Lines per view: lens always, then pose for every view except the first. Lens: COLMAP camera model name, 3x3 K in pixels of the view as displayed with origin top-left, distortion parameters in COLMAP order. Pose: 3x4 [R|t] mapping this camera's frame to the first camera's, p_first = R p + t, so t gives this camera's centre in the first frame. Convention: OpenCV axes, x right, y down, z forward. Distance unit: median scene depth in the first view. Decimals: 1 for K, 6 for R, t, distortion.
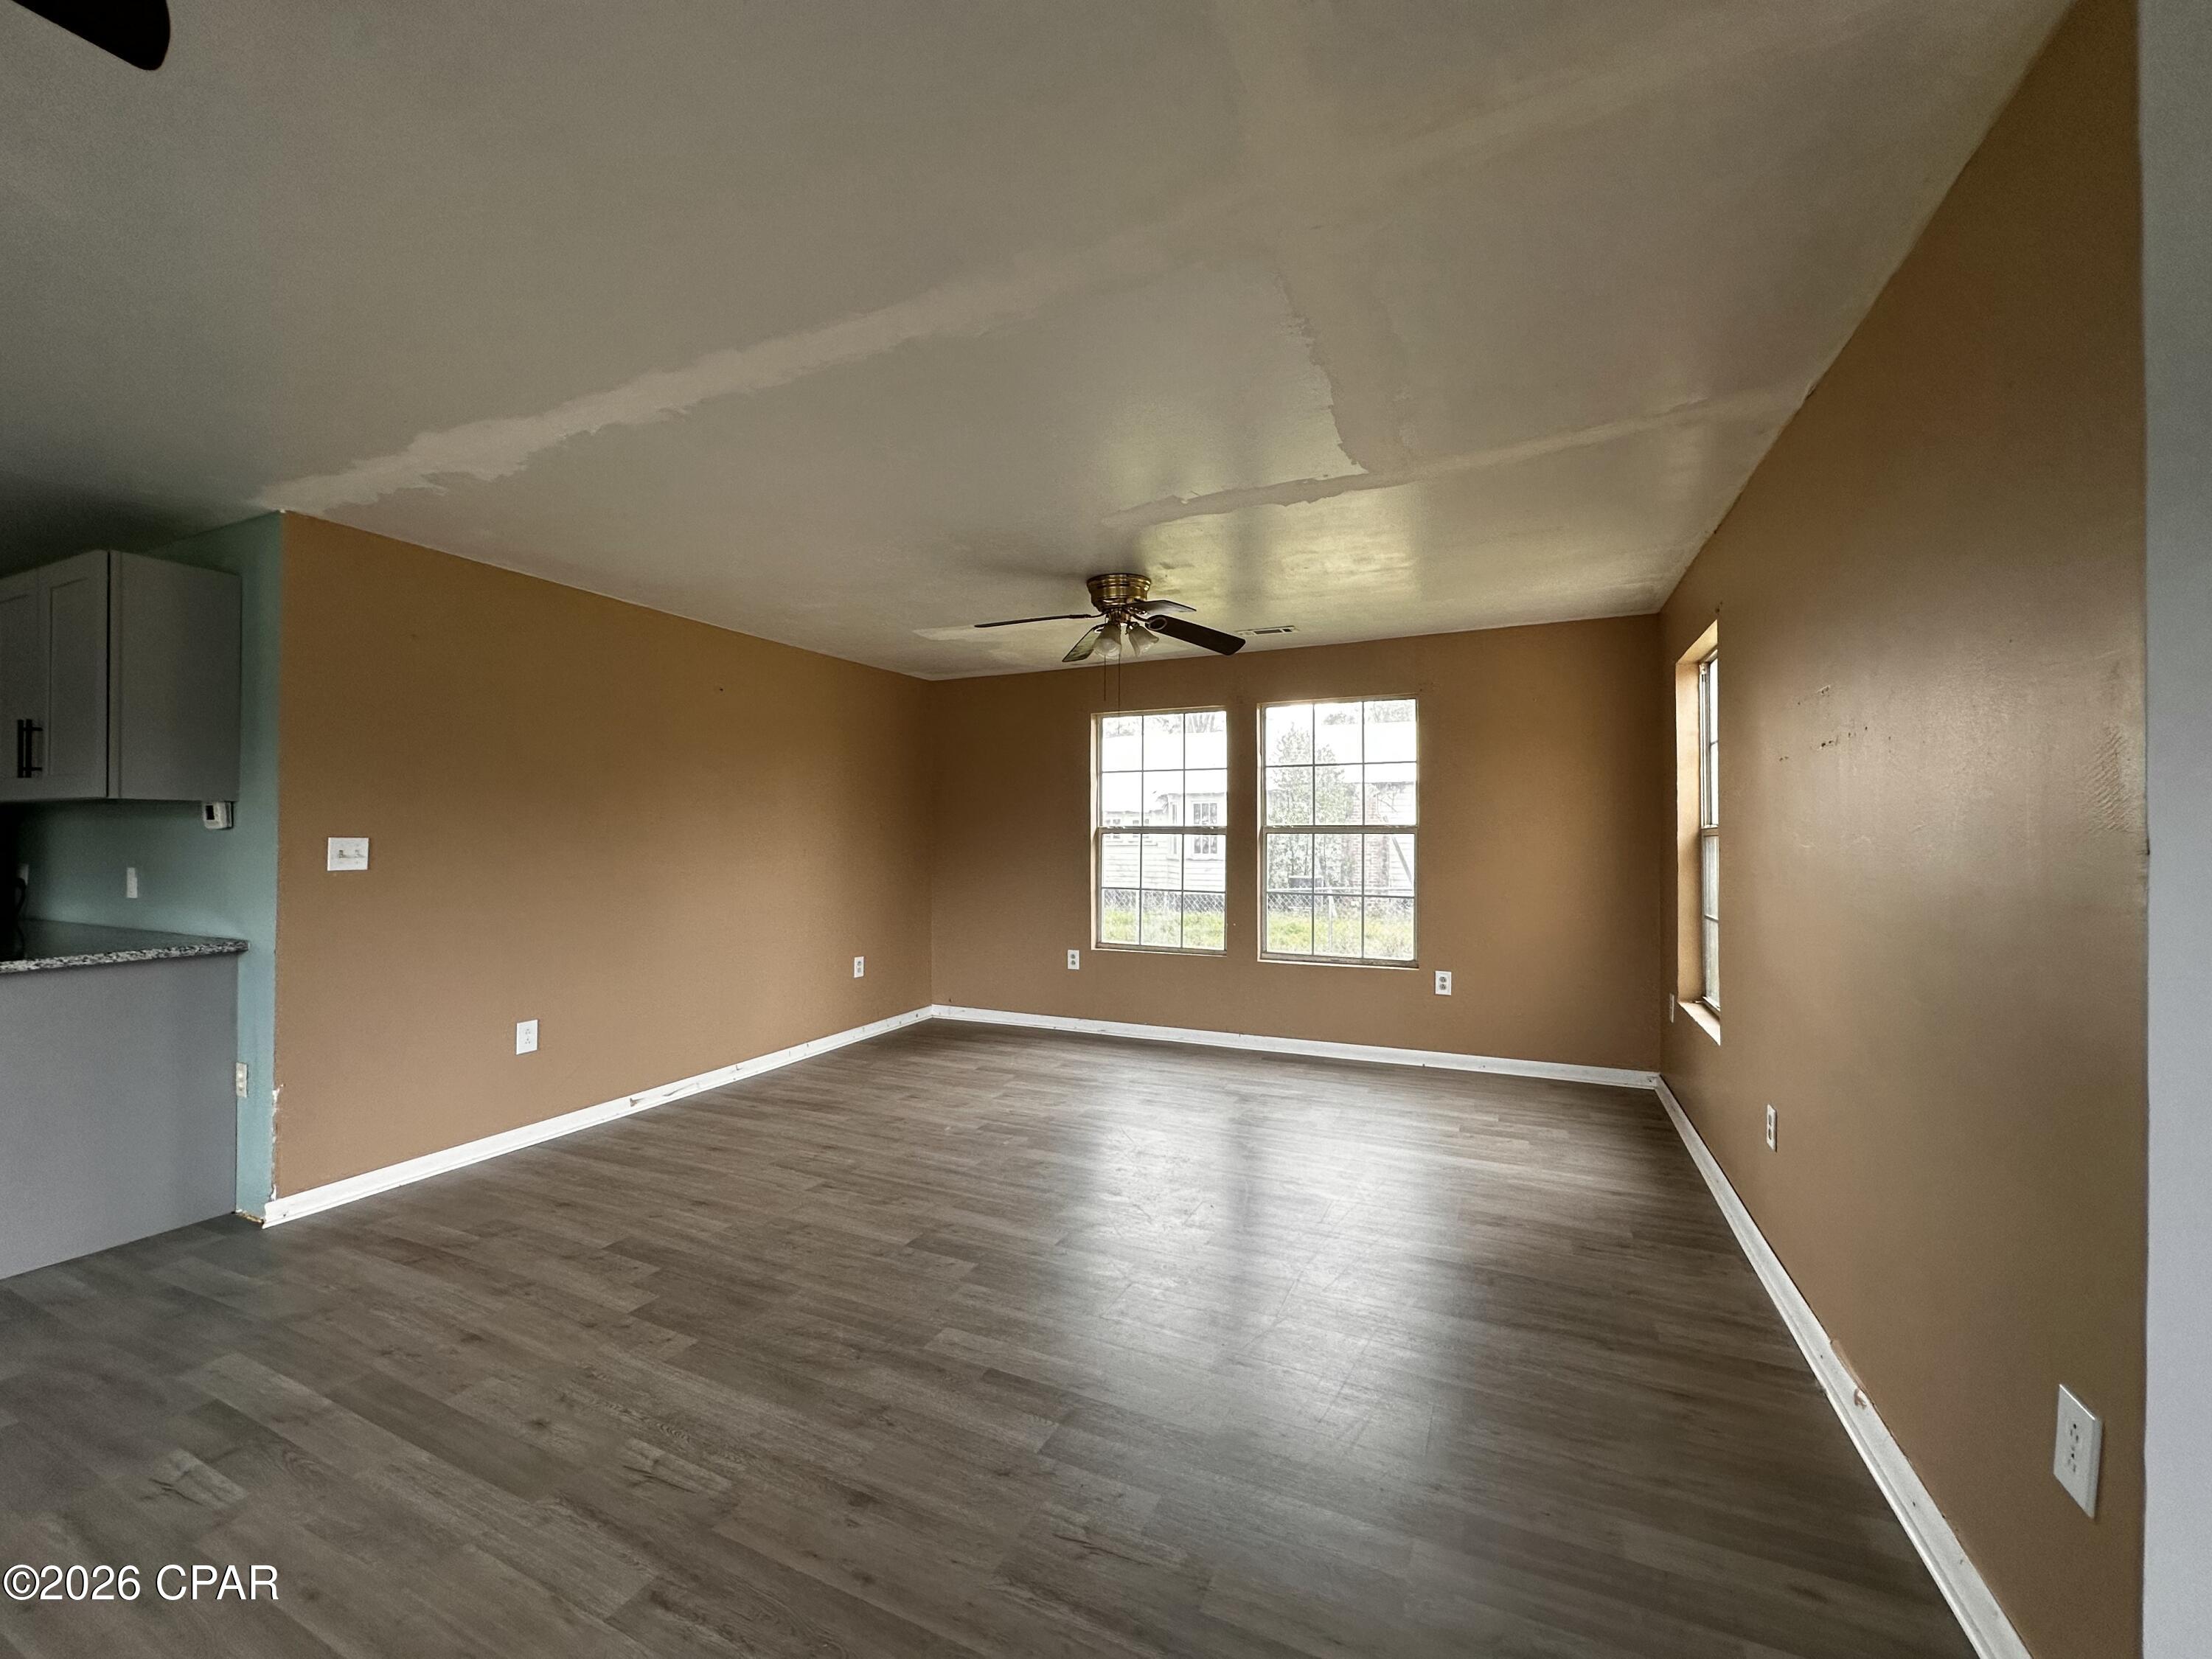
lens RADIAL K [[875.0, 0, 1108.2], [0, 875.0, 831.9], [0, 0, 1]] dist [-0.004238, -0.000120]
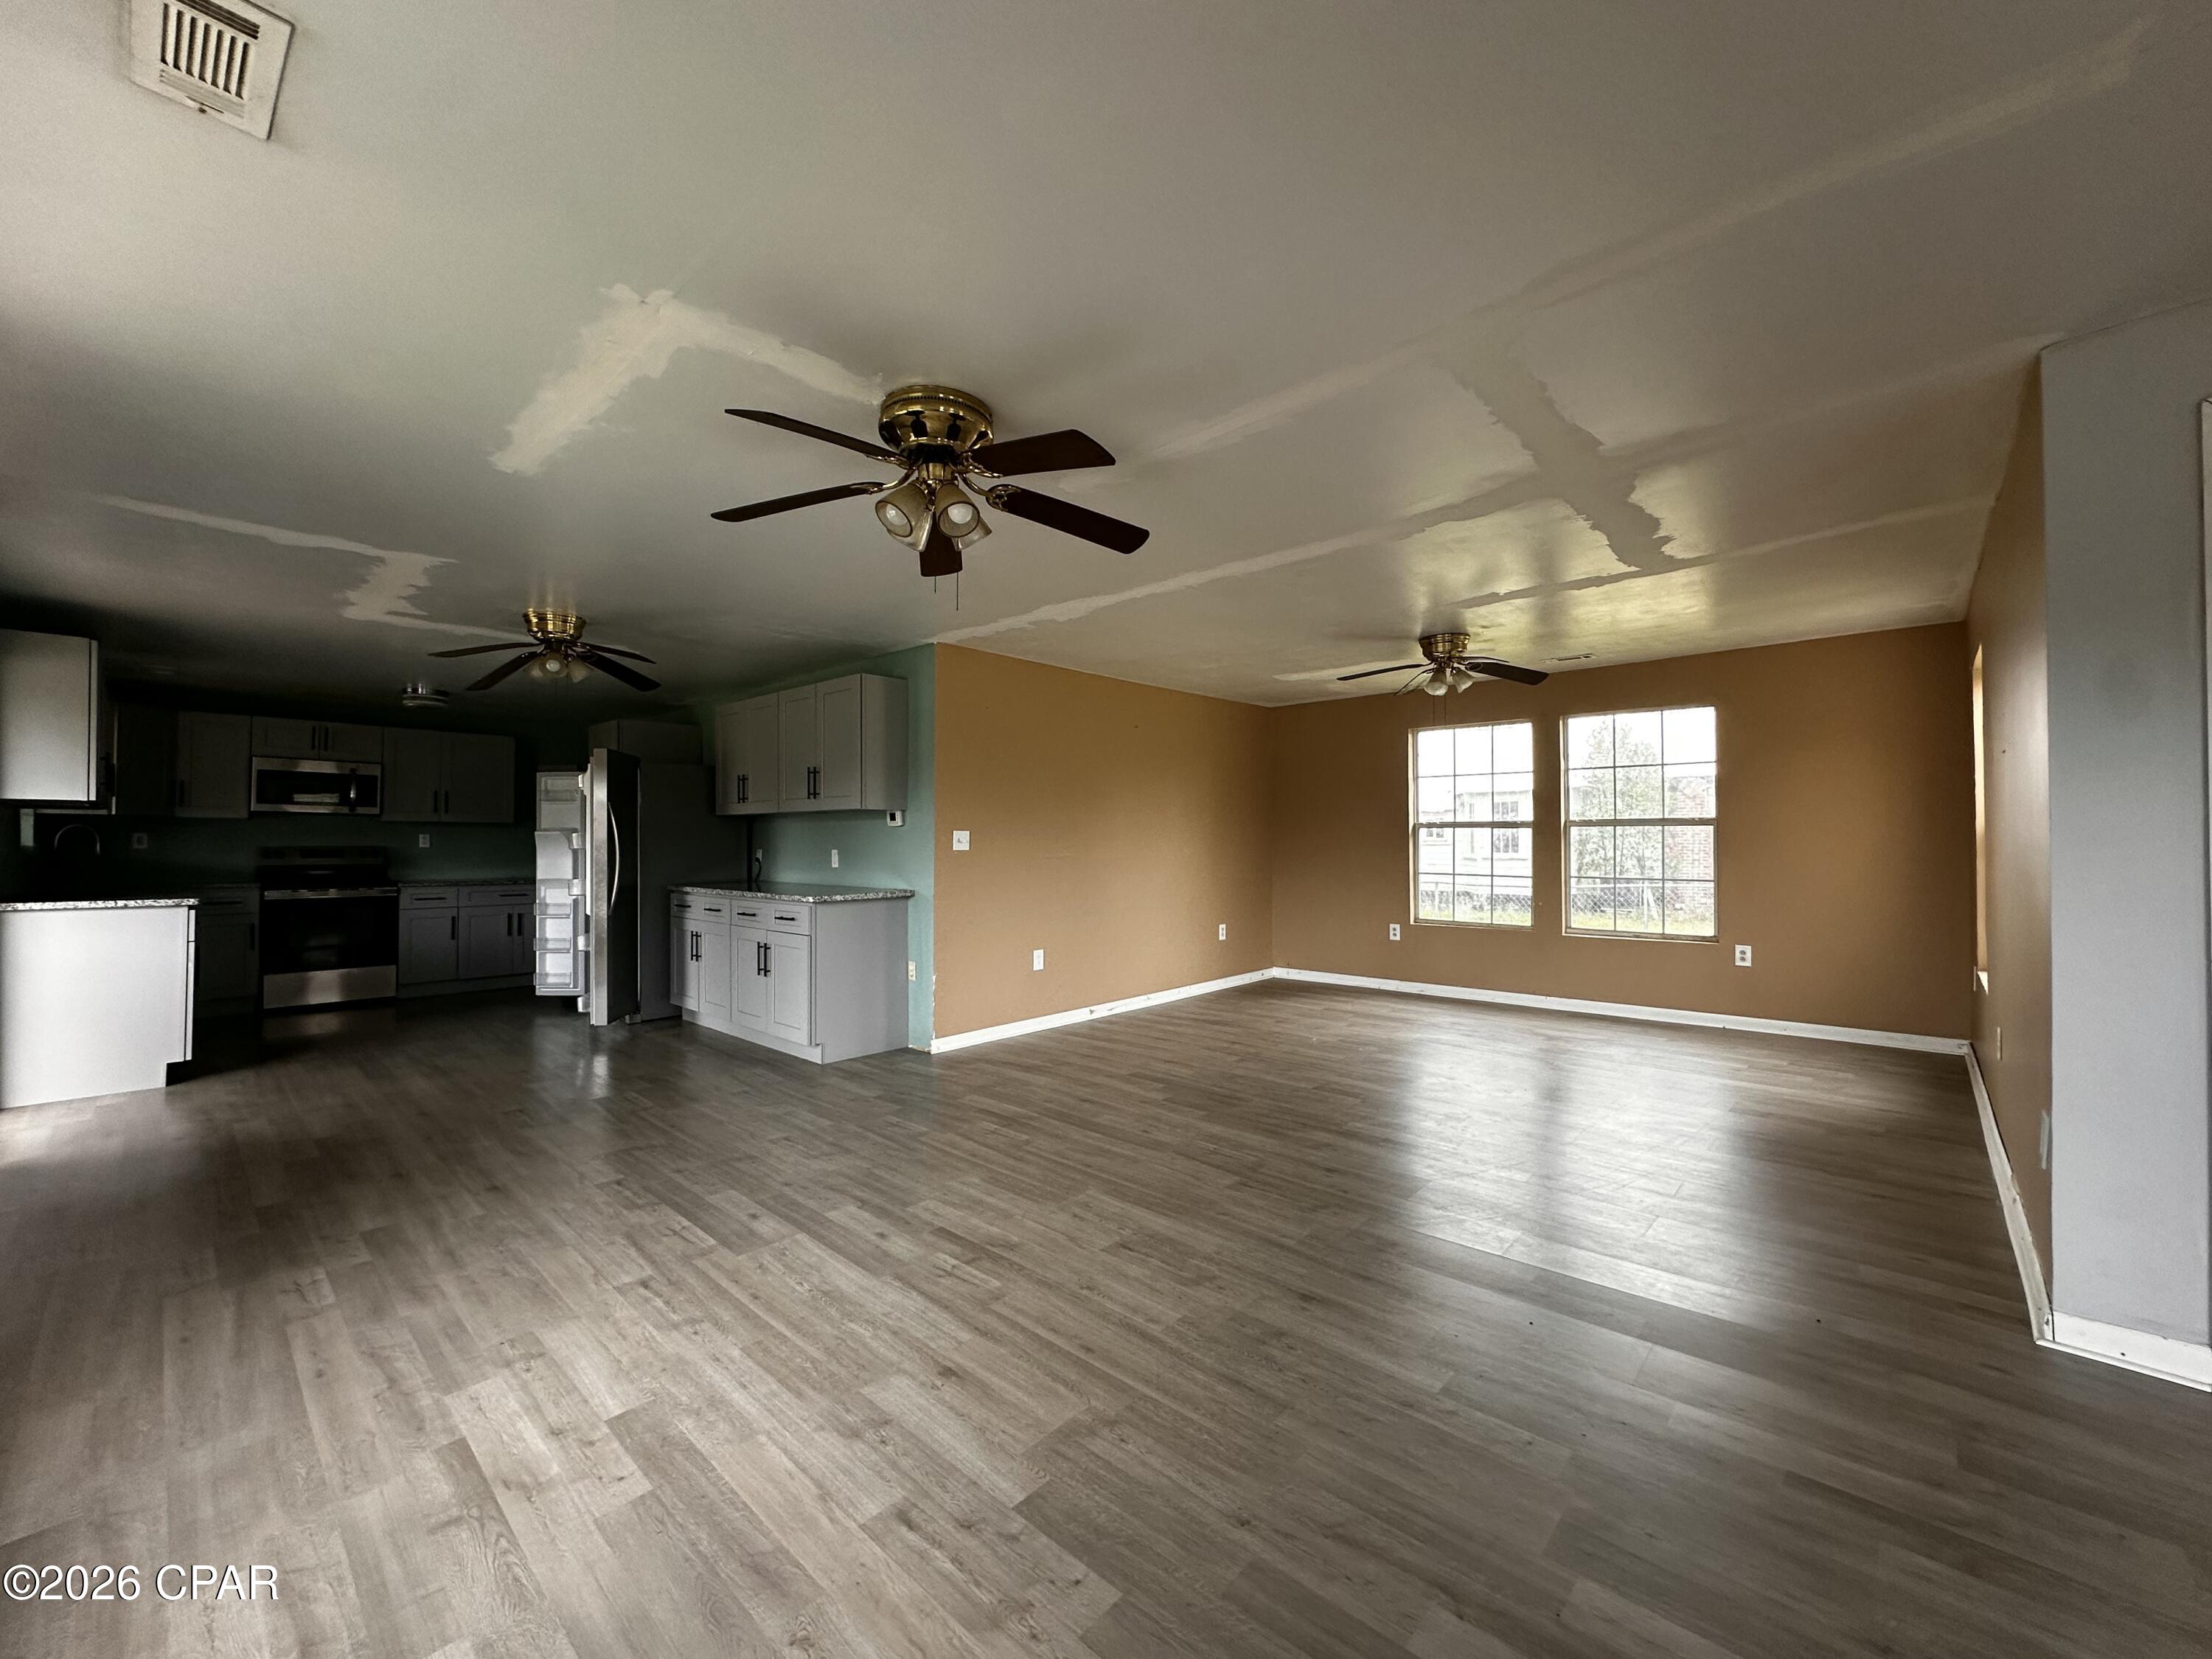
lens RADIAL K [[875.0, 0, 1109.5], [0, 875.0, 830.0], [0, 0, 1]] dist [-0.004238, -0.000120]
pose [[0.951948, -0.007973, -0.306157, -0.063180], [0.006360, 0.999960, -0.006266, 0.013620], [0.306194, 0.004017, 0.951961, -0.402402]]
